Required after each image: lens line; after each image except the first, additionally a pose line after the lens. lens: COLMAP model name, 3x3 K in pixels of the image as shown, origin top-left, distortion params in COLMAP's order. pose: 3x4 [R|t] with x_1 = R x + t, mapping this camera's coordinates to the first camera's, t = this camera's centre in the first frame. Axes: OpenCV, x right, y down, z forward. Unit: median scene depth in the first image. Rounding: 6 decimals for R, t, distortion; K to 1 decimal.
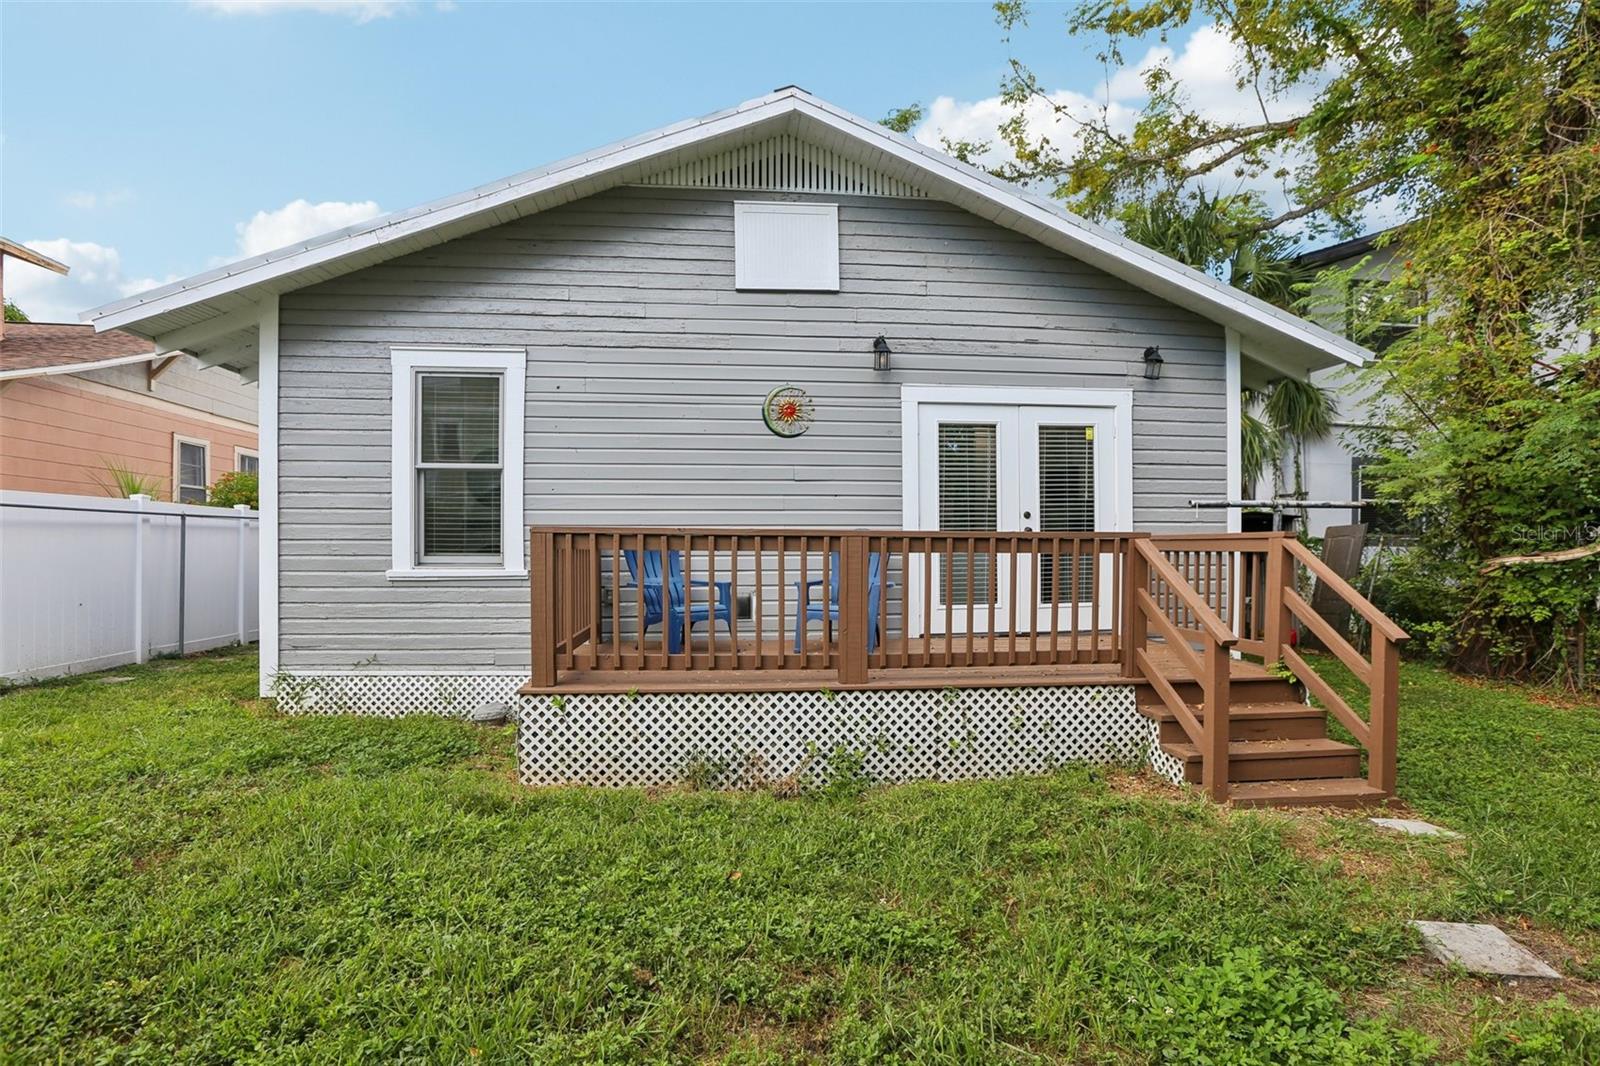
lens RADIAL K [[780.0, 0, 799.0], [0, 780.0, 547.6], [0, 0, 1]] dist [-0.047695, 0.000312]
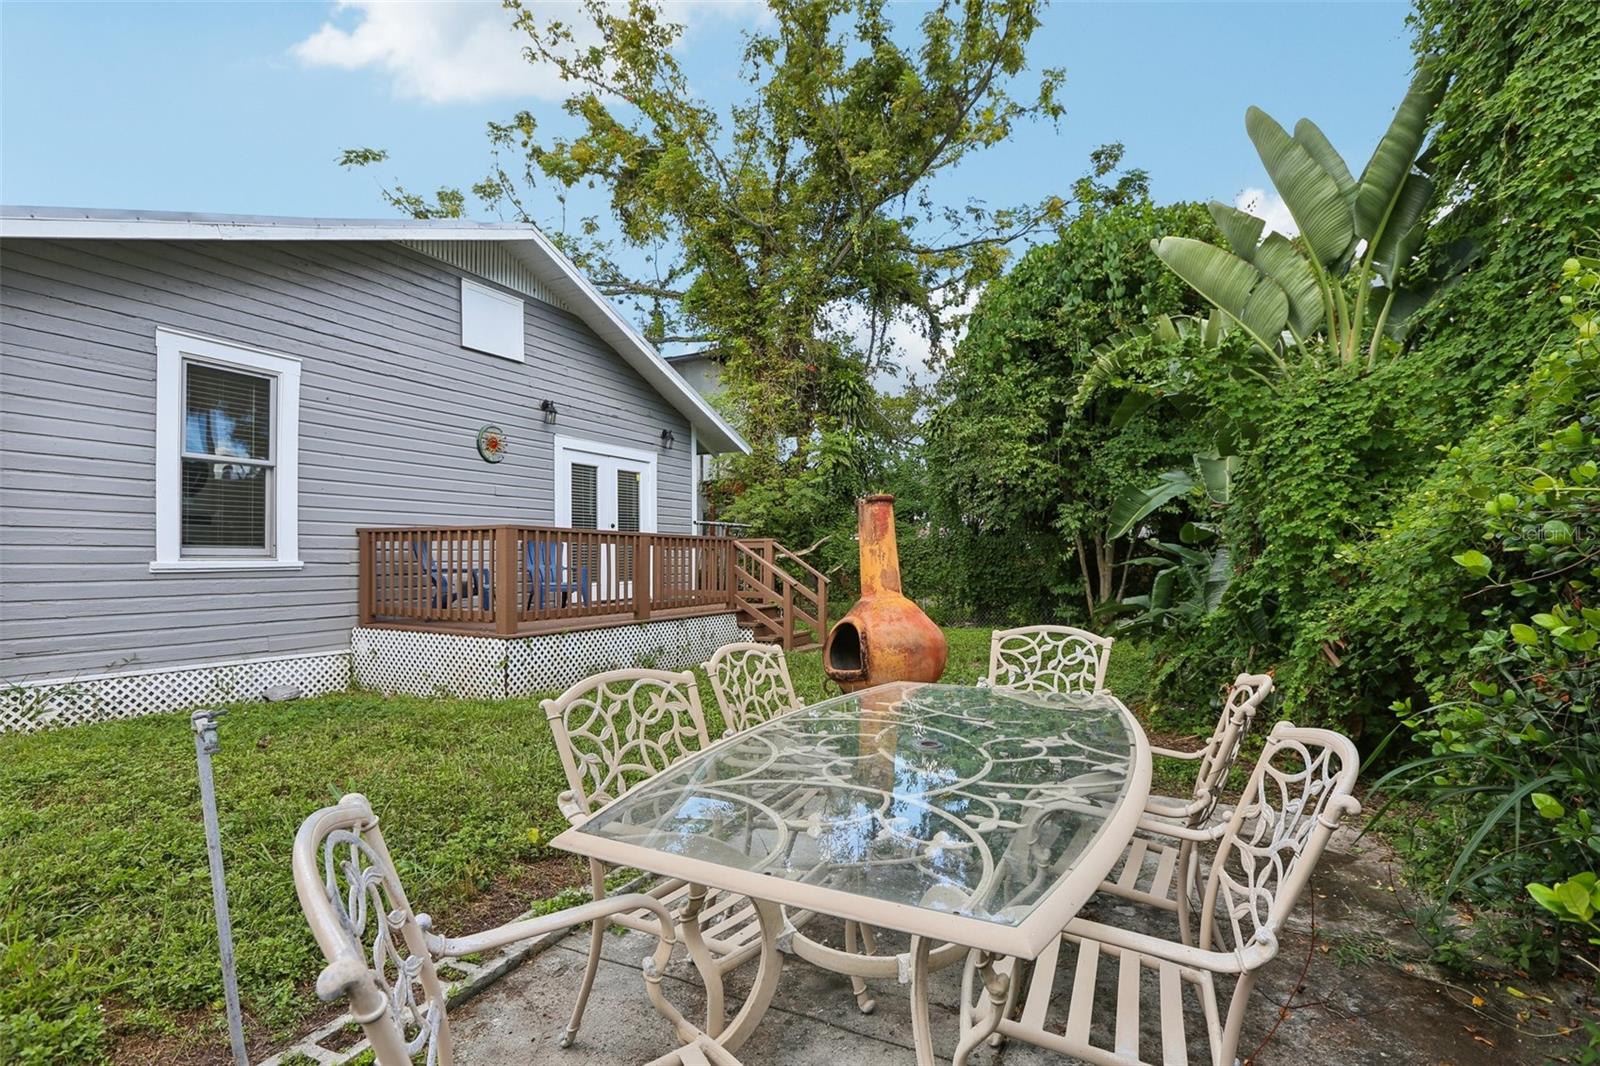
lens RADIAL K [[726.3, 0, 803.9], [0, 726.3, 540.9], [0, 0, 1]] dist [-0.053598, 0.020246]
pose [[0.541708, 0.016845, 0.840398, -0.808472], [0.004218, 0.999732, -0.022757, 0.026190], [-0.840556, 0.015872, 0.541492, -0.136082]]
